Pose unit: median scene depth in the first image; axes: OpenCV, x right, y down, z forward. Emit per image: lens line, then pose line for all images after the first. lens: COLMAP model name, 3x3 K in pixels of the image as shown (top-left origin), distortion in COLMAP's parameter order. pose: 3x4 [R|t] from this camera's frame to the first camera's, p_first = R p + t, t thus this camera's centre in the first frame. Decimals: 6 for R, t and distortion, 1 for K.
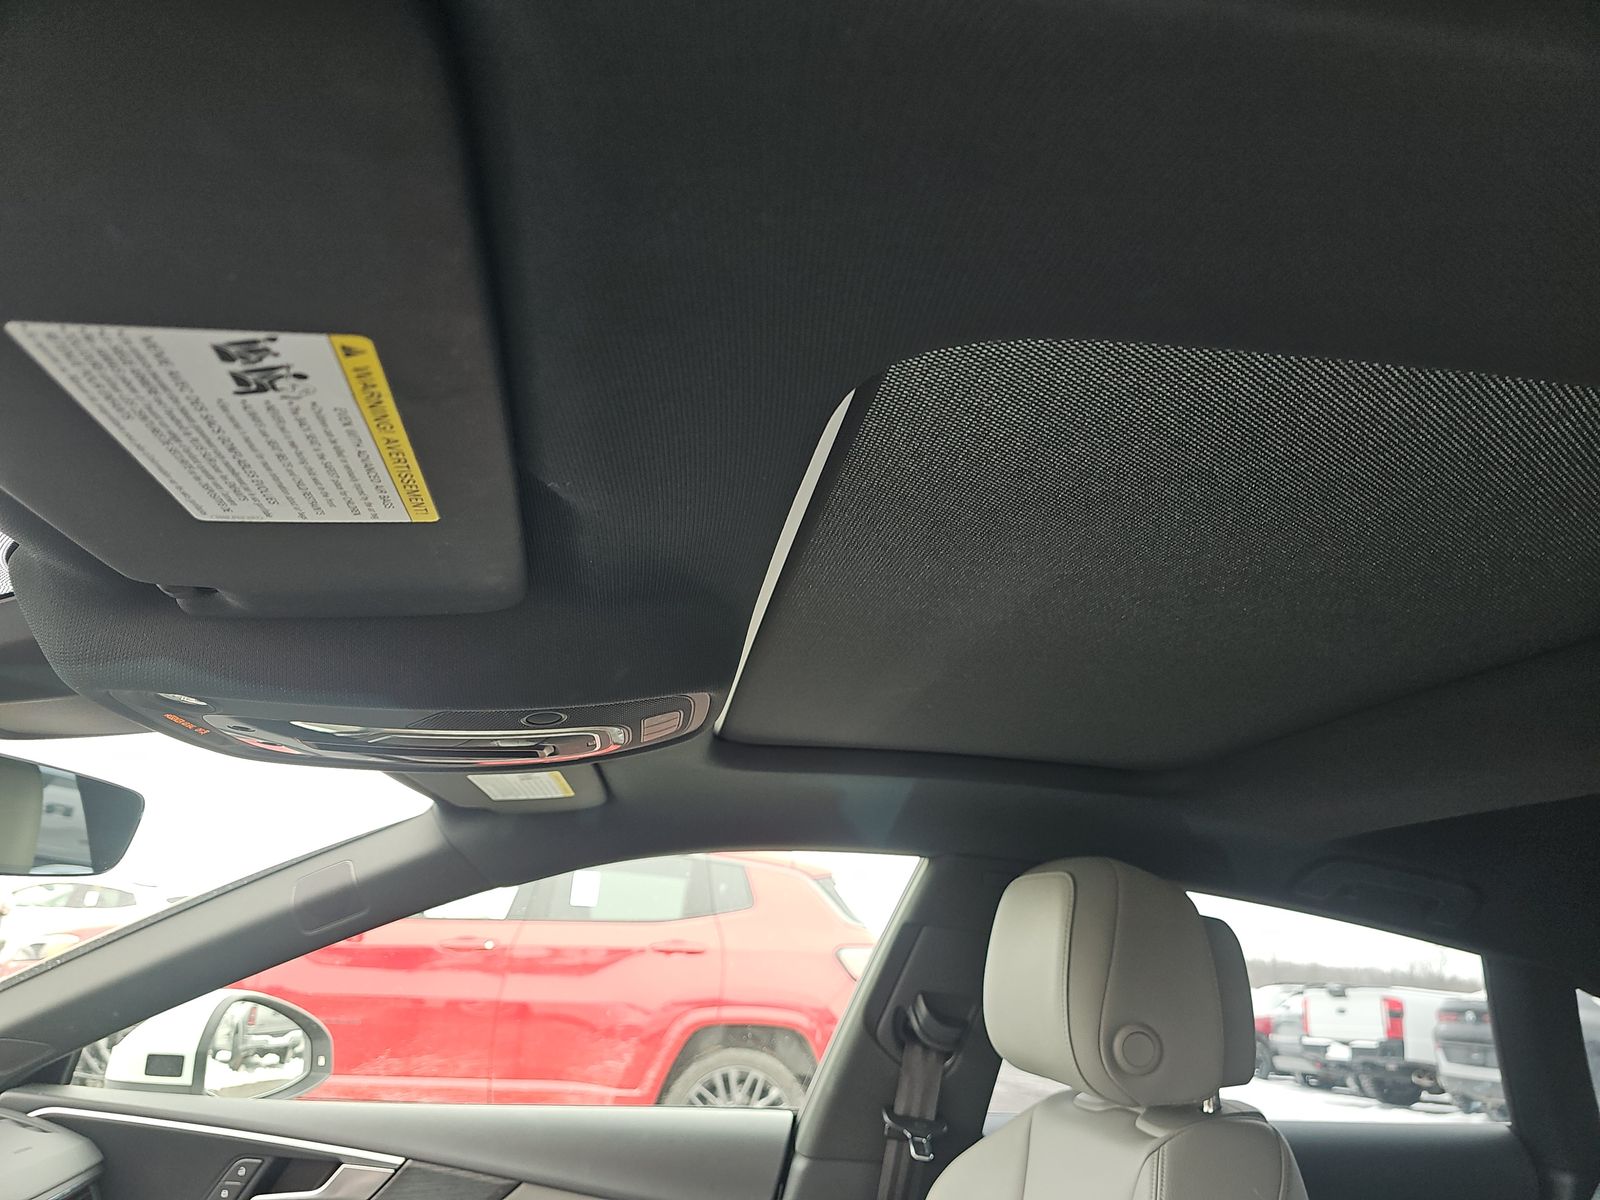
lens RADIAL K [[1040.1, 0, 804.4], [0, 1040.1, 621.3], [0, 0, 1]] dist [0.055010, -0.043862]
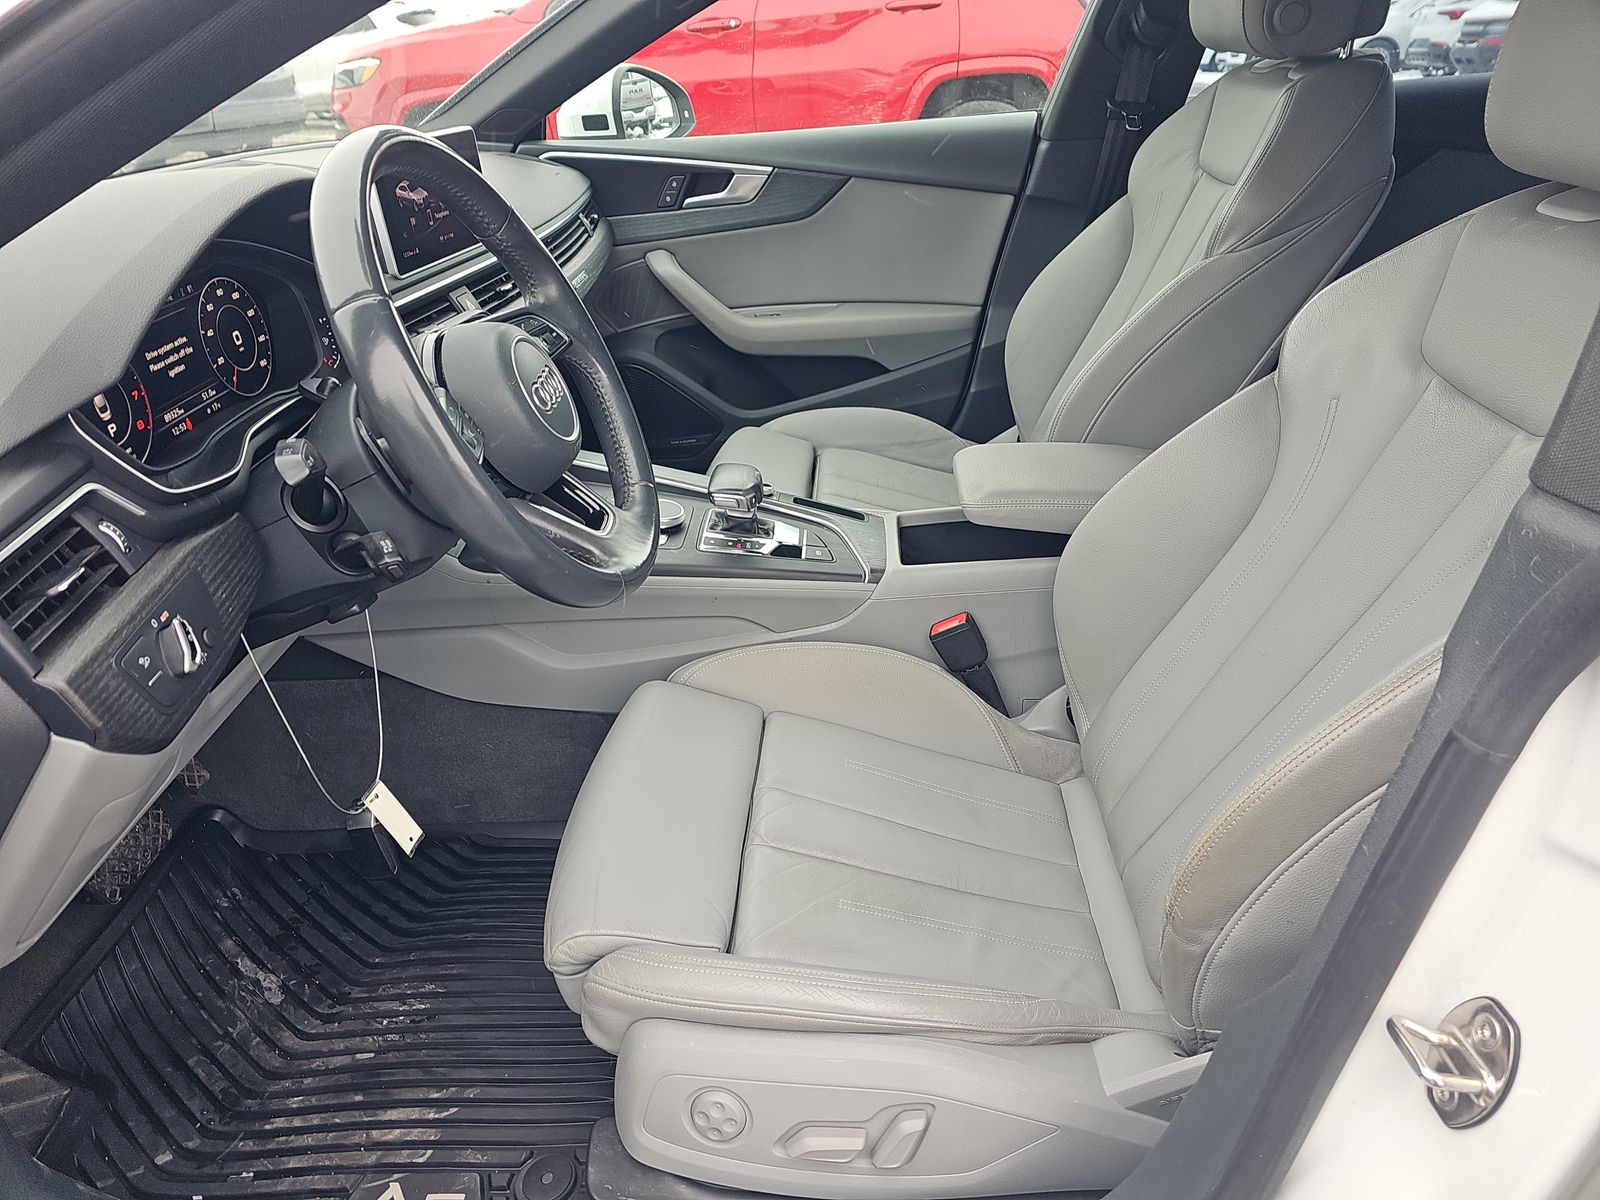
lens RADIAL K [[1040.1, 0, 804.4], [0, 1040.1, 621.3], [0, 0, 1]] dist [0.055010, -0.043862]
pose [[0.975866, 0.001867, -0.218364, -0.007416], [0.159883, 0.674997, 0.720289, -0.122219], [0.148740, -0.737818, 0.658408, -0.446216]]
